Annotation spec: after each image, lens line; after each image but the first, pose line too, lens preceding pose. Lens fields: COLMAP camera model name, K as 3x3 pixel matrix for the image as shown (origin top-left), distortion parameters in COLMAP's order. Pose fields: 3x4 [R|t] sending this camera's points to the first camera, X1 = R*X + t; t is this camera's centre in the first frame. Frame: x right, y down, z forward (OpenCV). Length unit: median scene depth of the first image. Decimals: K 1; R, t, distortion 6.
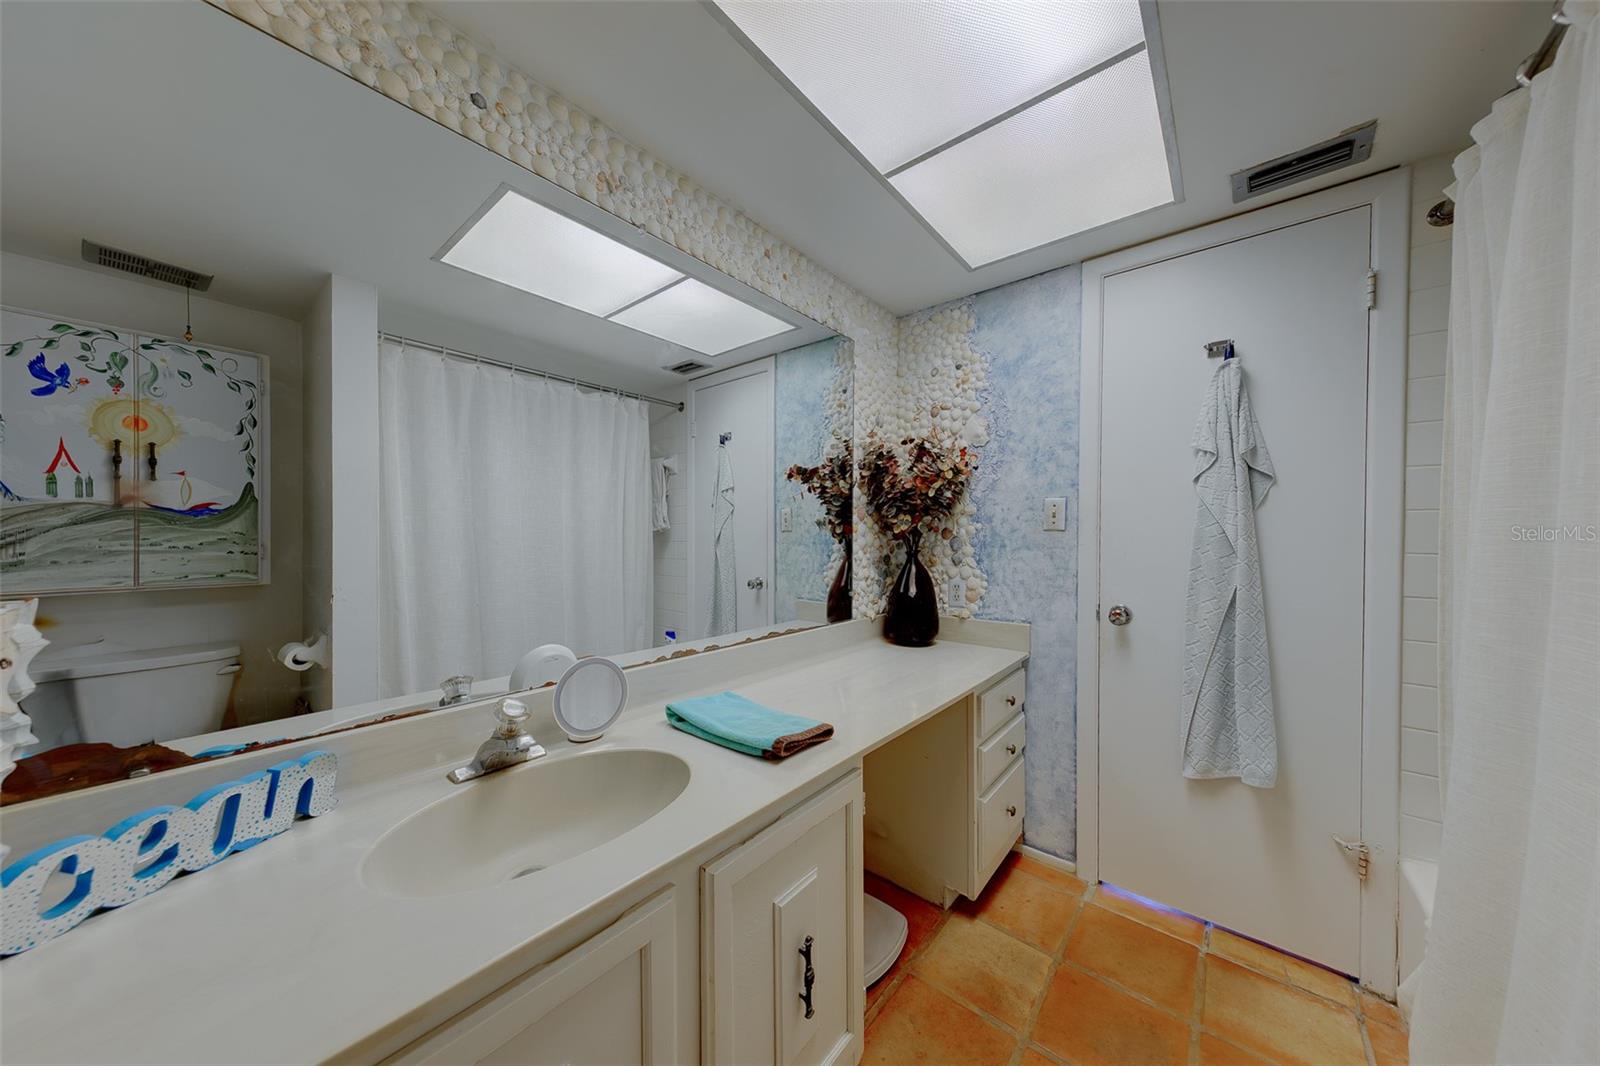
lens RADIAL K [[519.6, 0, 803.0], [0, 519.6, 541.7], [0, 0, 1]] dist [0.006763, -0.001427]
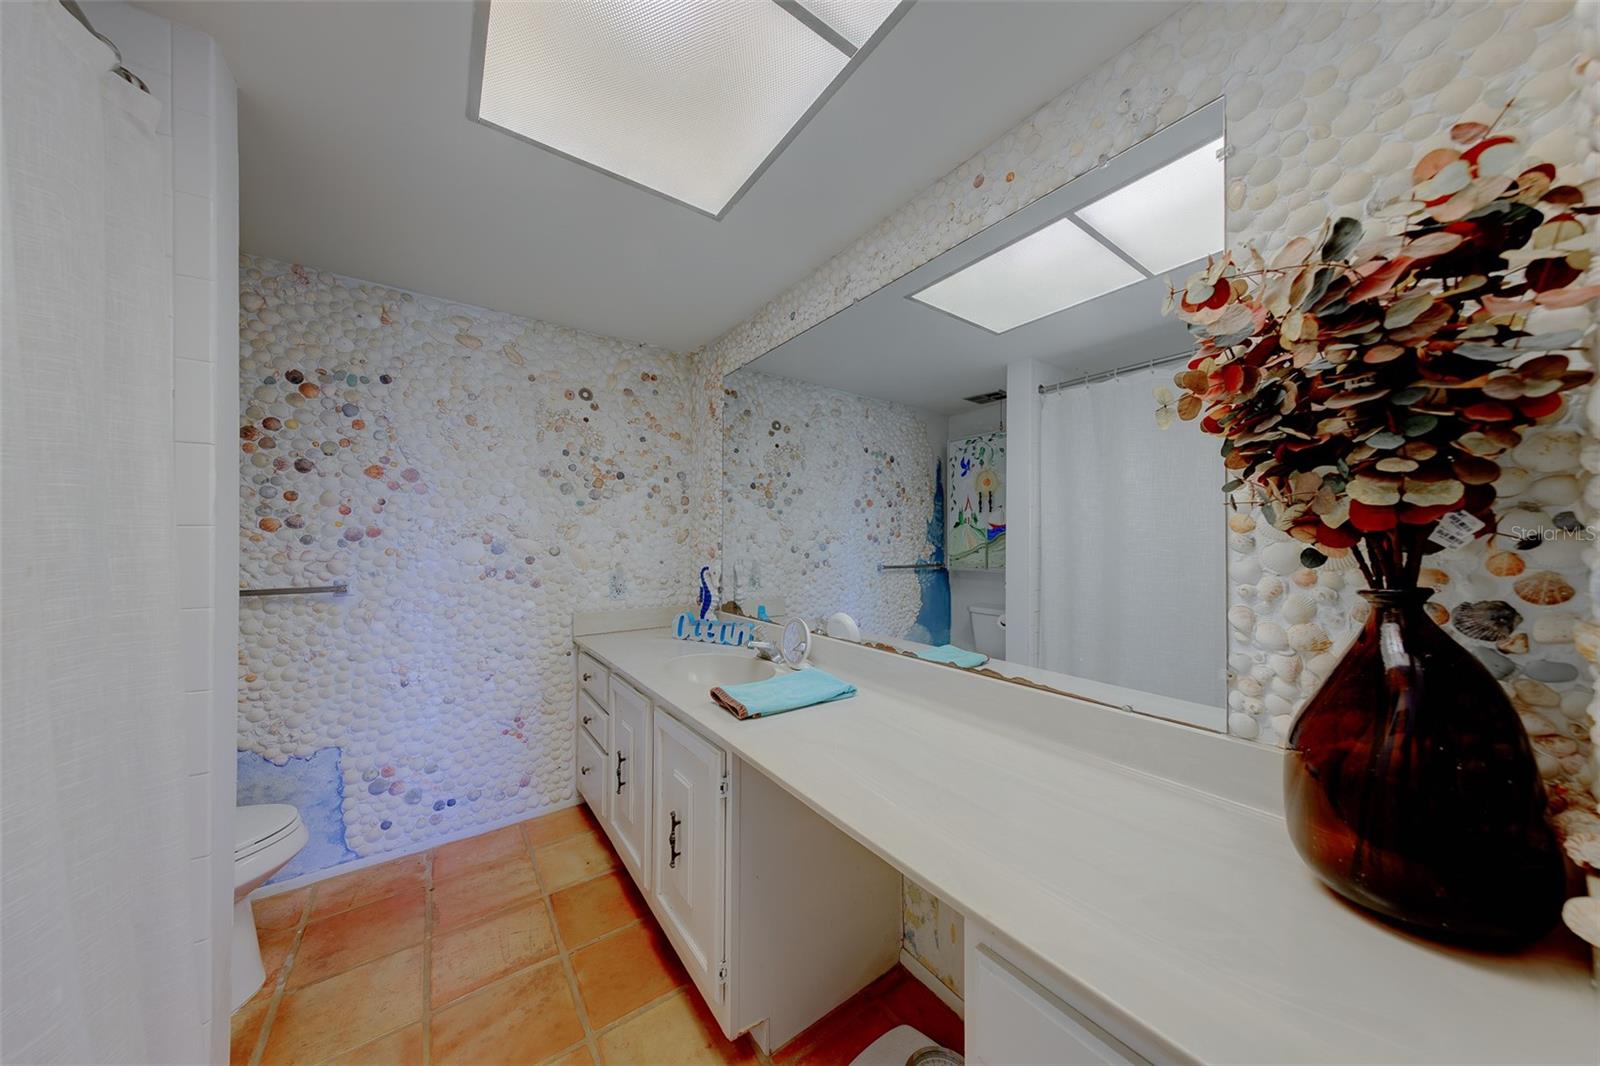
lens RADIAL K [[519.6, 0, 807.6], [0, 519.6, 535.2], [0, 0, 1]] dist [0.006763, -0.001427]
pose [[-0.263579, -0.015278, -0.964517, 0.716649], [-0.009491, 0.999867, -0.013244, -0.006570], [0.964591, 0.005664, -0.263689, 0.919404]]
